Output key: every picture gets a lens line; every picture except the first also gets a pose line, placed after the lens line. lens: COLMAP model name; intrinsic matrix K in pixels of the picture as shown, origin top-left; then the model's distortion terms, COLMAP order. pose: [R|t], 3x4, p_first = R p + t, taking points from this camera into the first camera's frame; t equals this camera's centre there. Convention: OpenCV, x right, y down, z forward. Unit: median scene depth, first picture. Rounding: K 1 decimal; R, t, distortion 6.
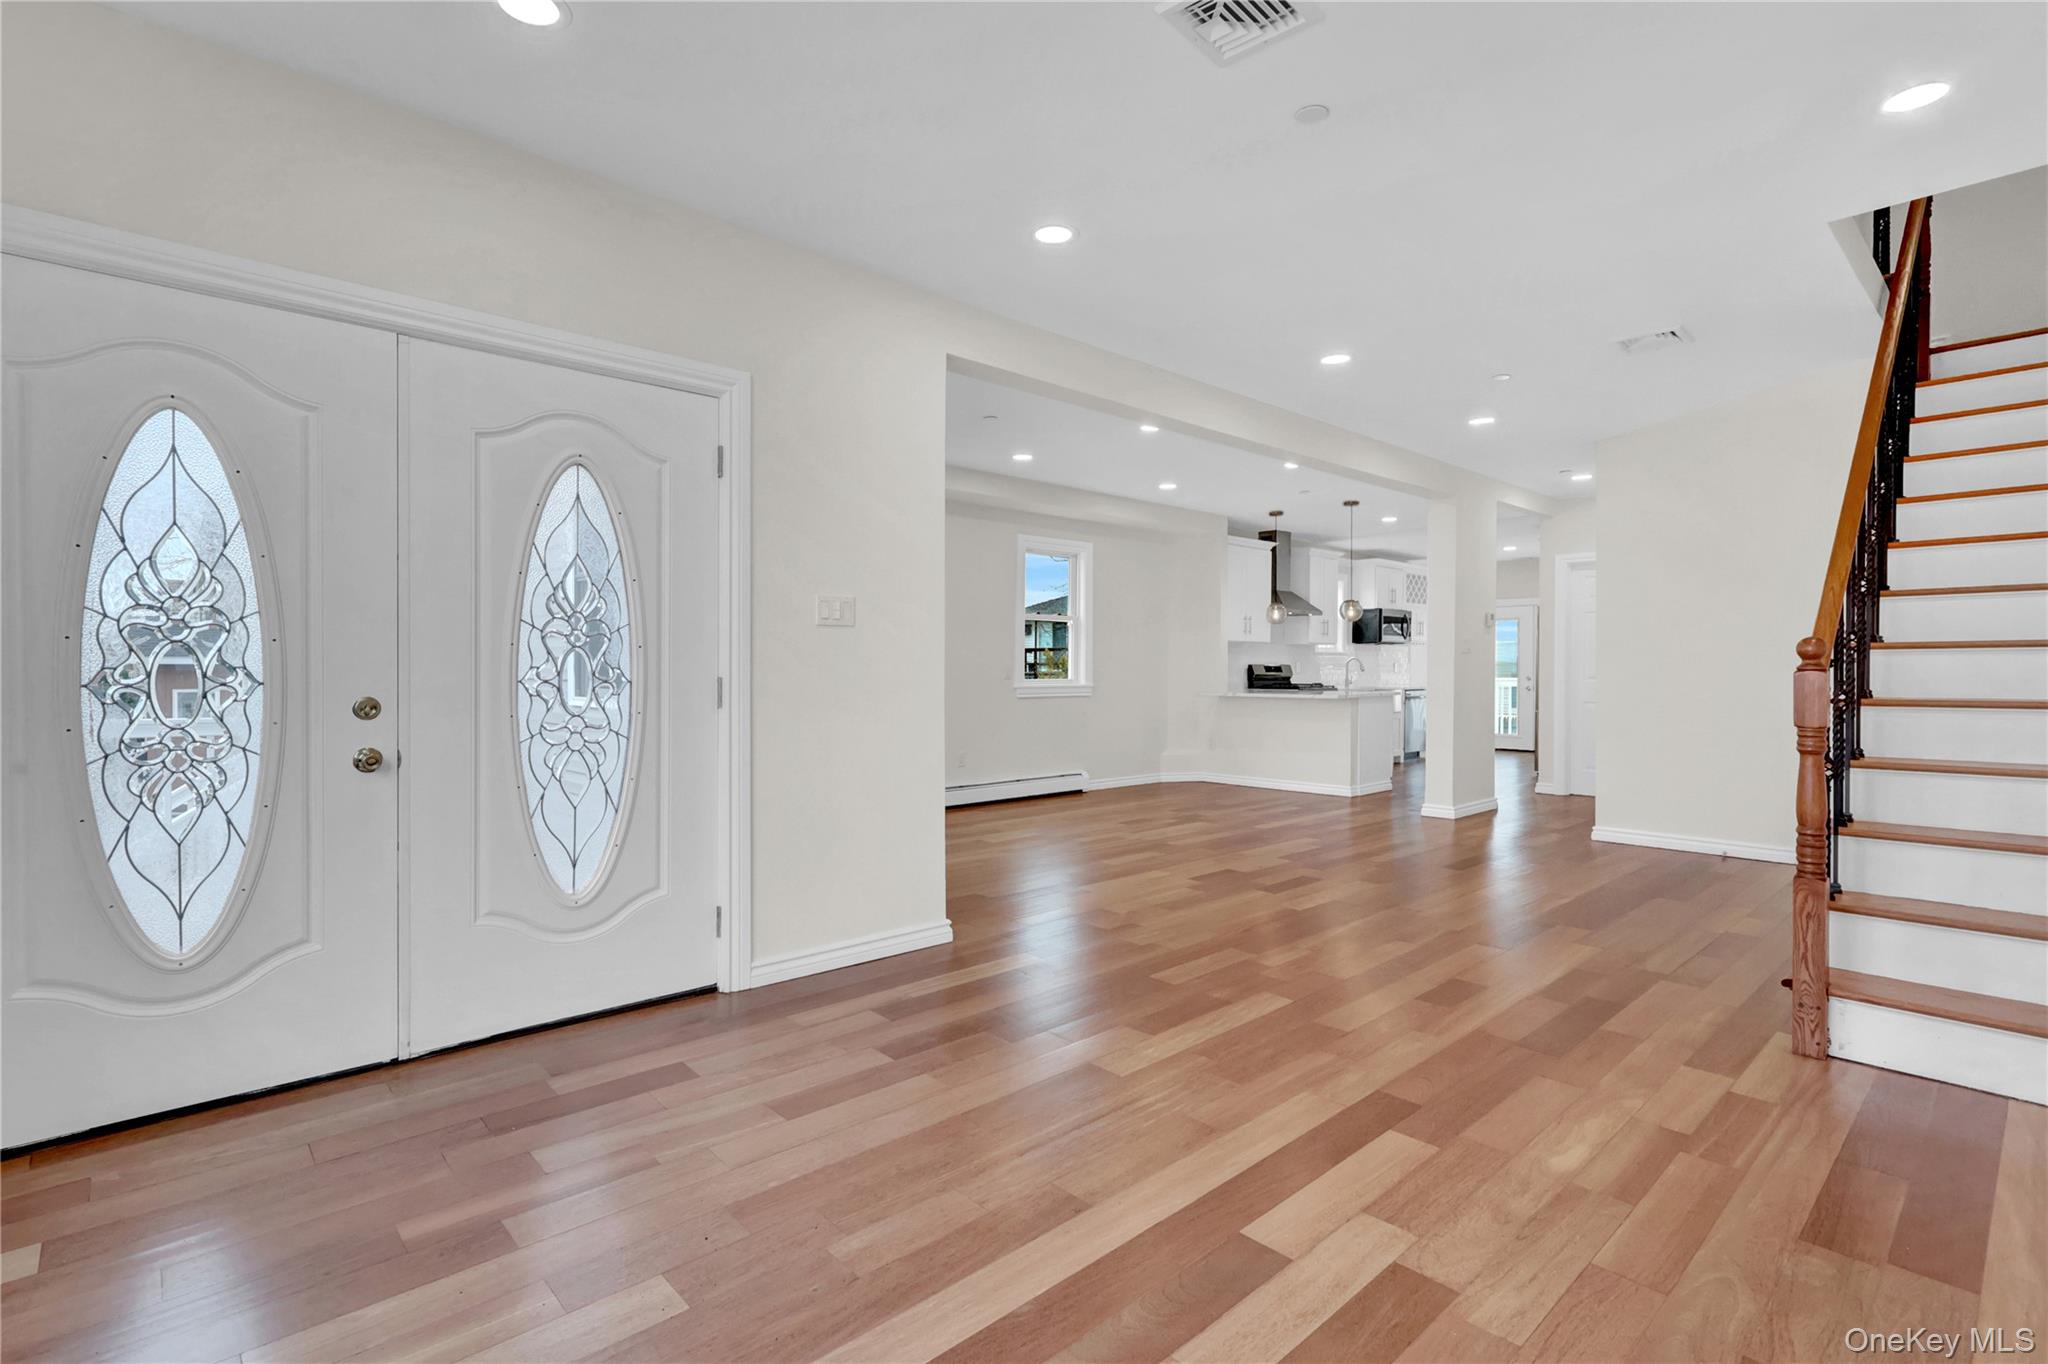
lens RADIAL K [[945.2, 0, 1061.2], [0, 945.2, 674.8], [0, 0, 1]] dist [-0.001012, 0.000968]
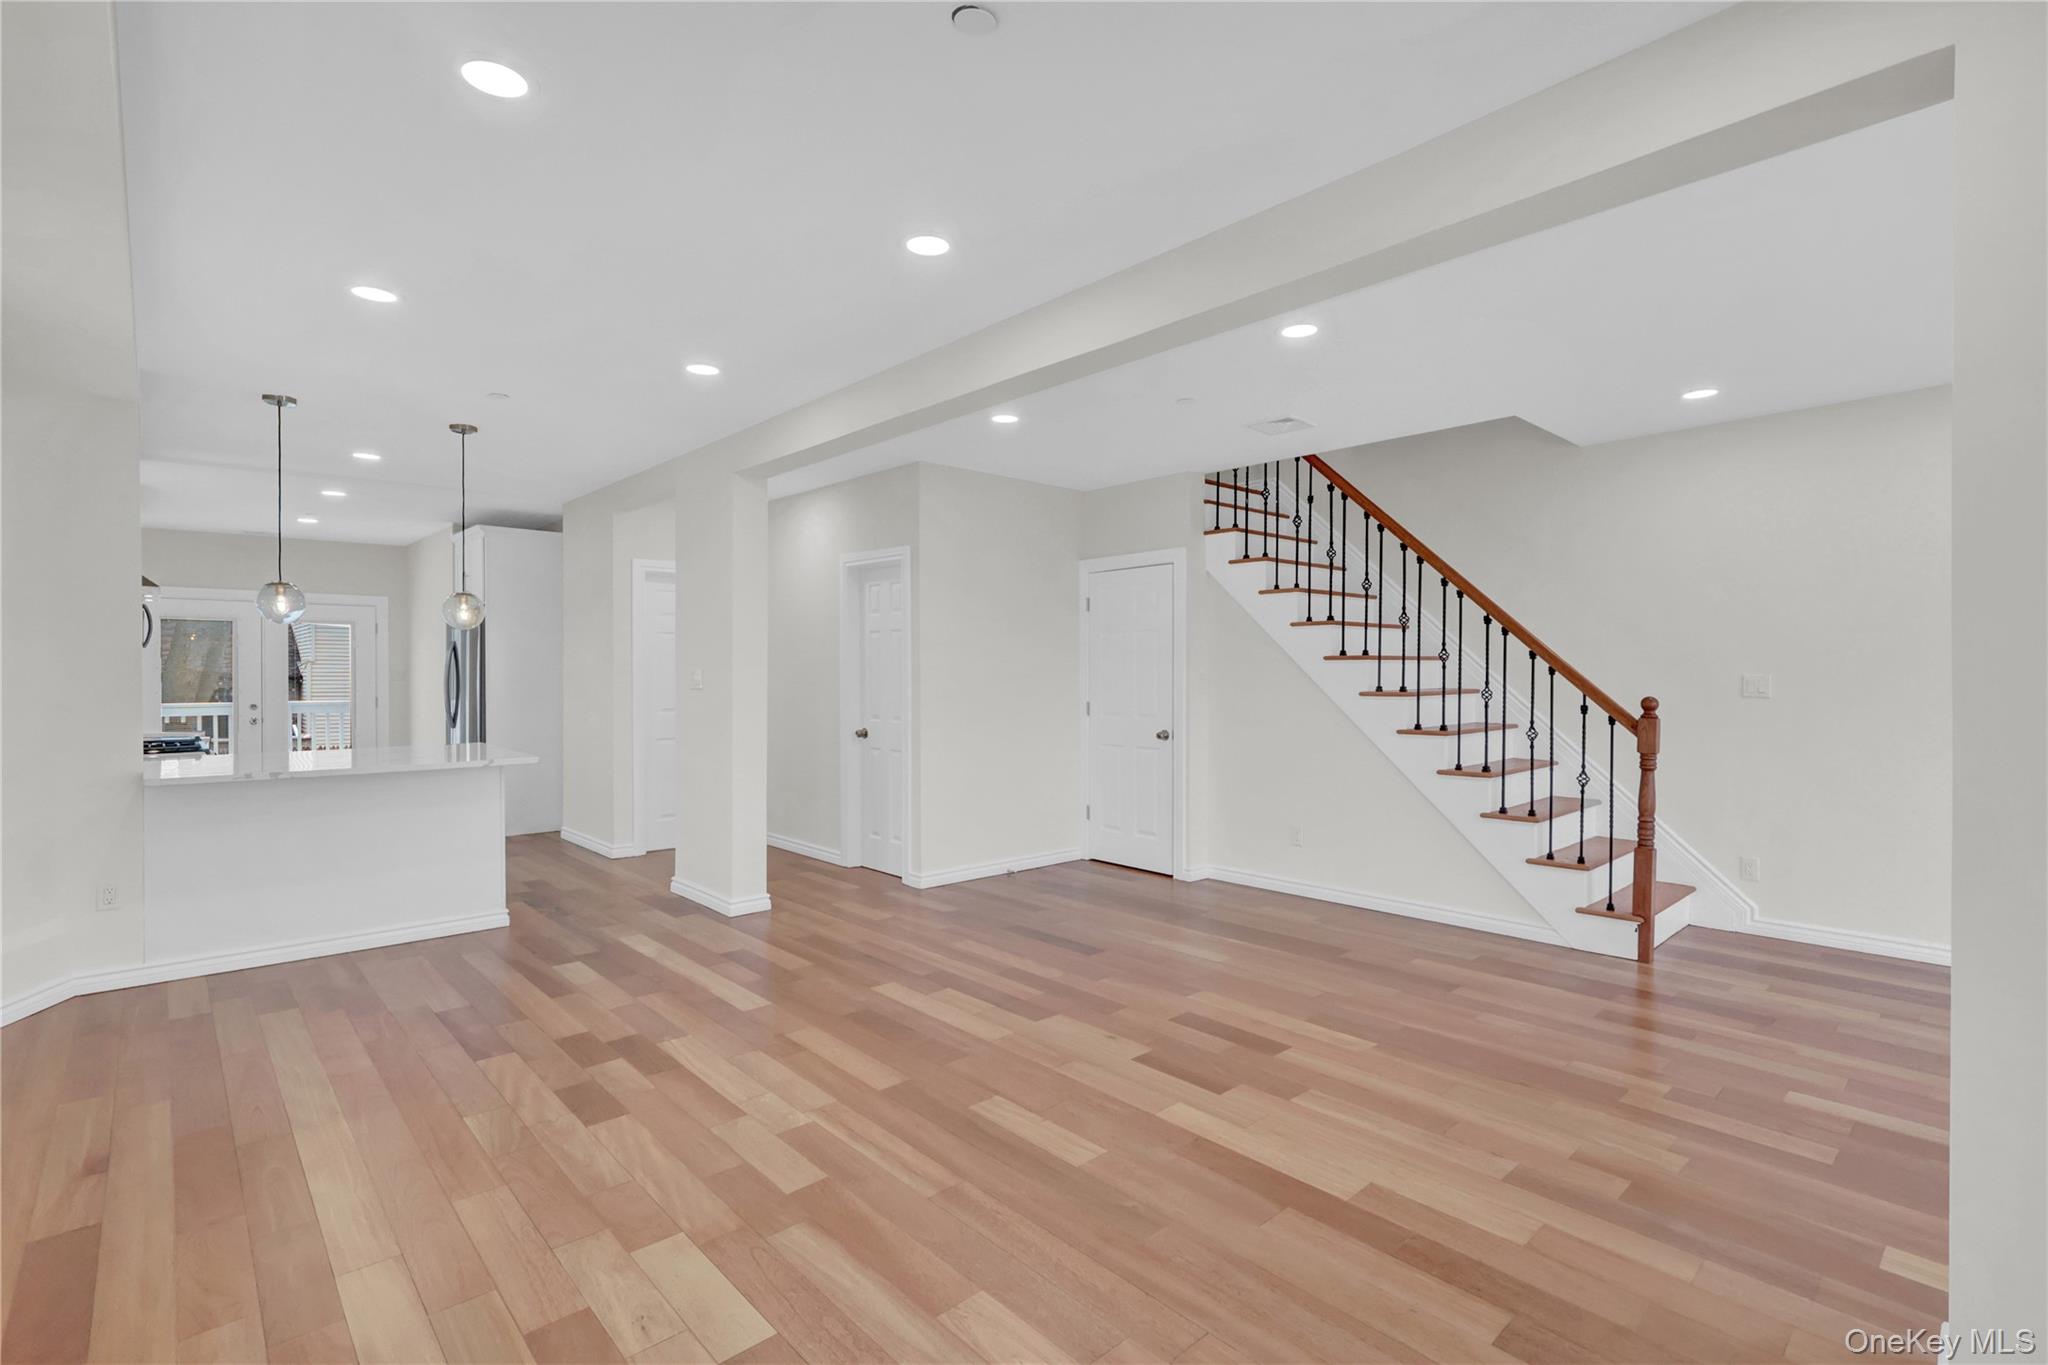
lens RADIAL K [[945.2, 0, 987.9], [0, 945.2, 678.9], [0, 0, 1]] dist [-0.001012, 0.000968]
pose [[0.038920, -0.008007, 0.999210, -0.231579], [0.006037, 0.999952, 0.007778, -0.024481], [-0.999224, 0.005729, 0.038967, 0.564744]]
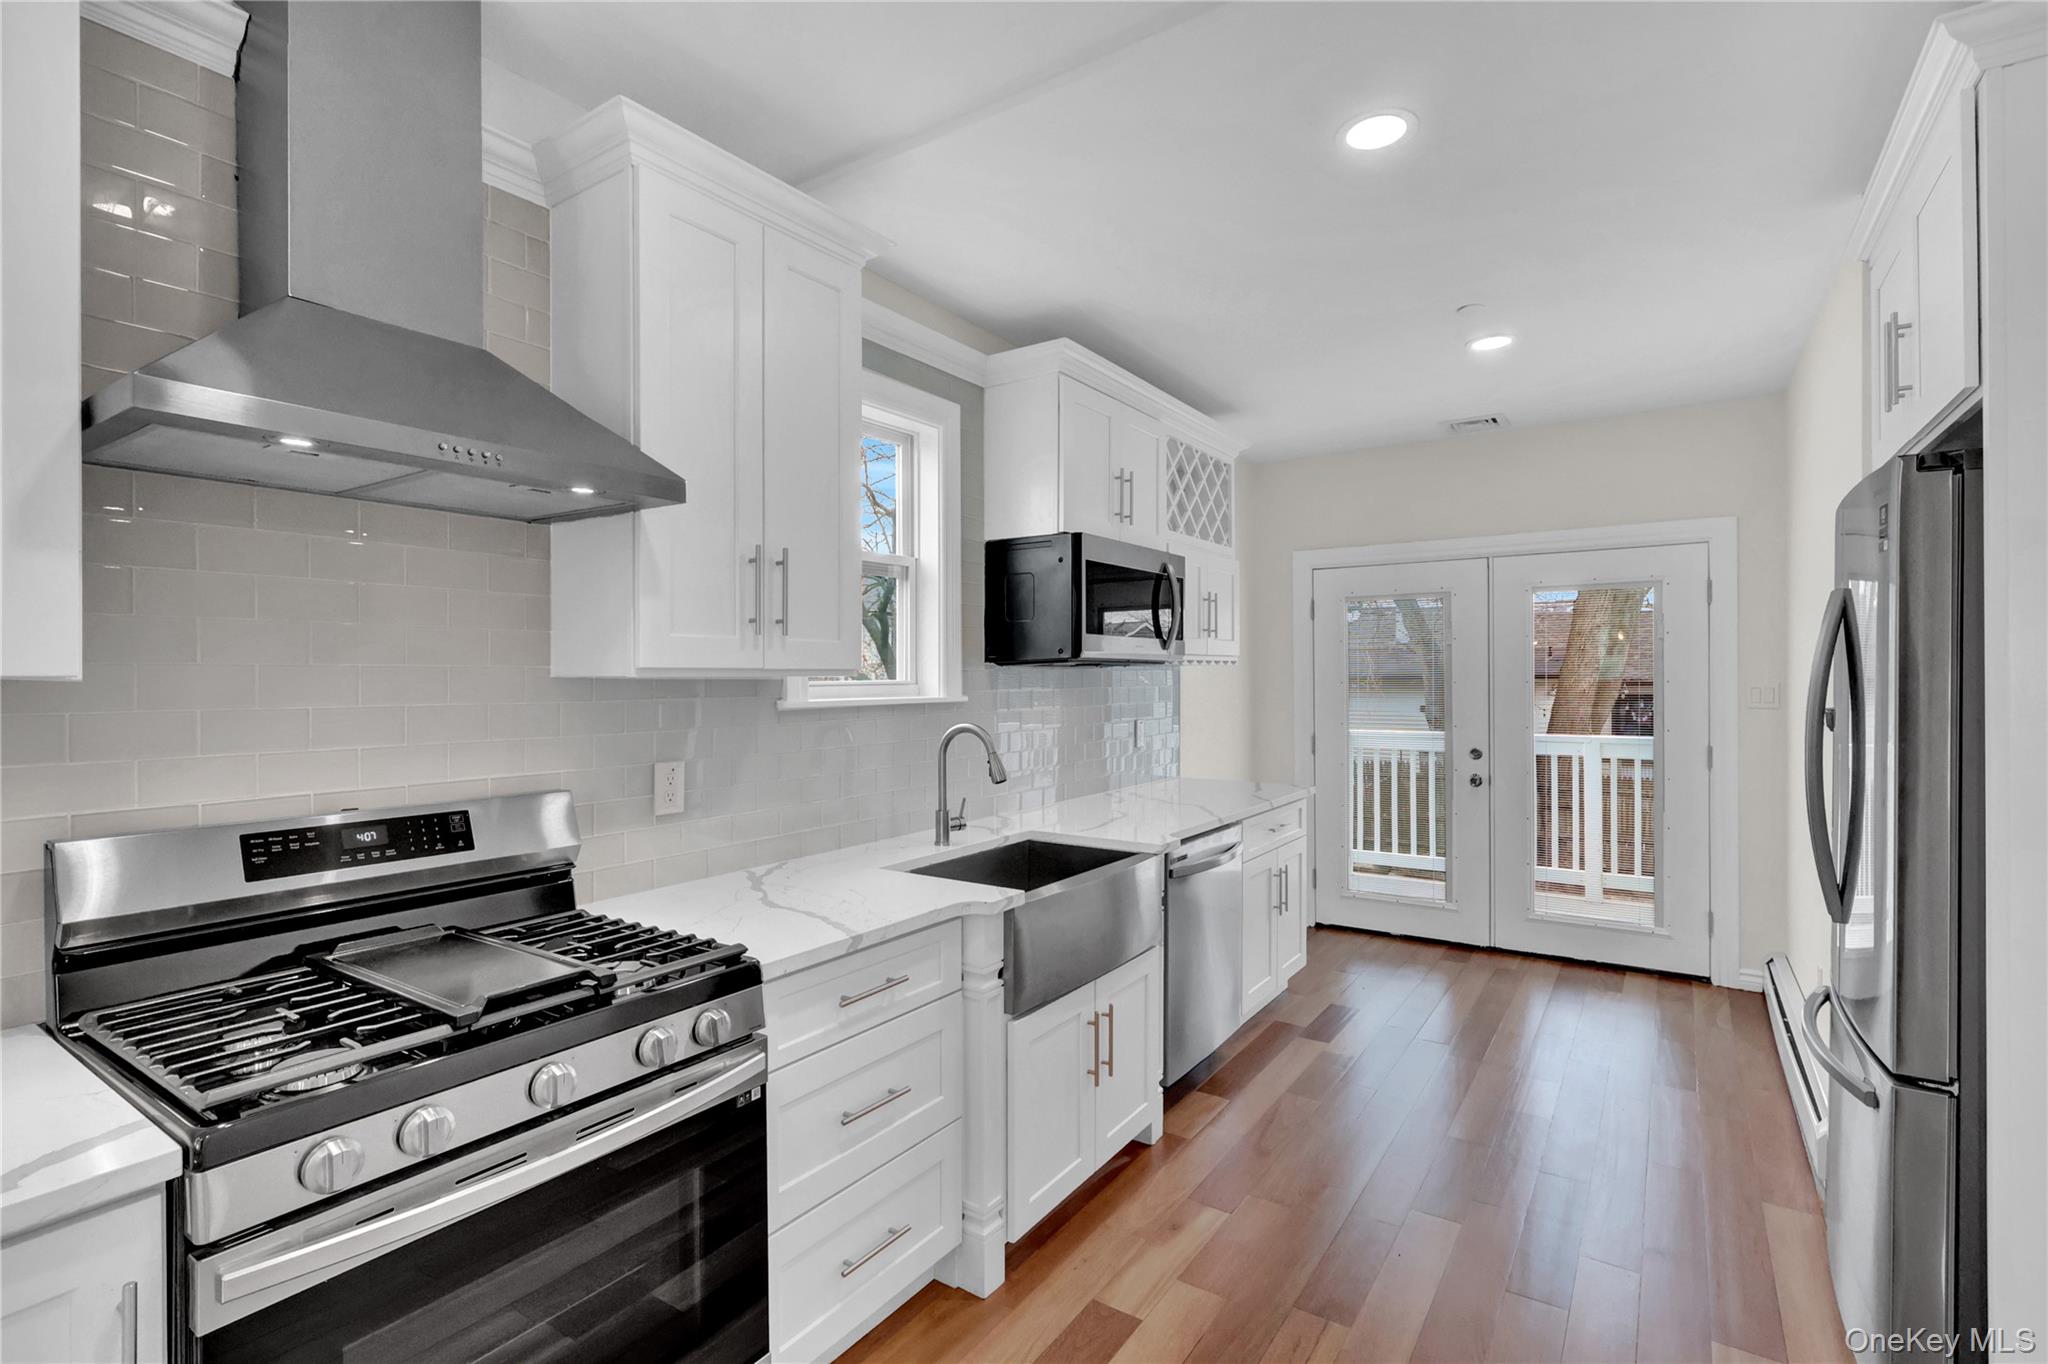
lens RADIAL K [[945.2, 0, 1060.2], [0, 945.2, 678.1], [0, 0, 1]] dist [-0.001012, 0.000968]
pose [[0.971479, -0.005171, 0.237071, 0.318834], [0.006430, 0.999969, -0.004539, -0.033680], [-0.237040, 0.005933, 0.971482, 0.877293]]
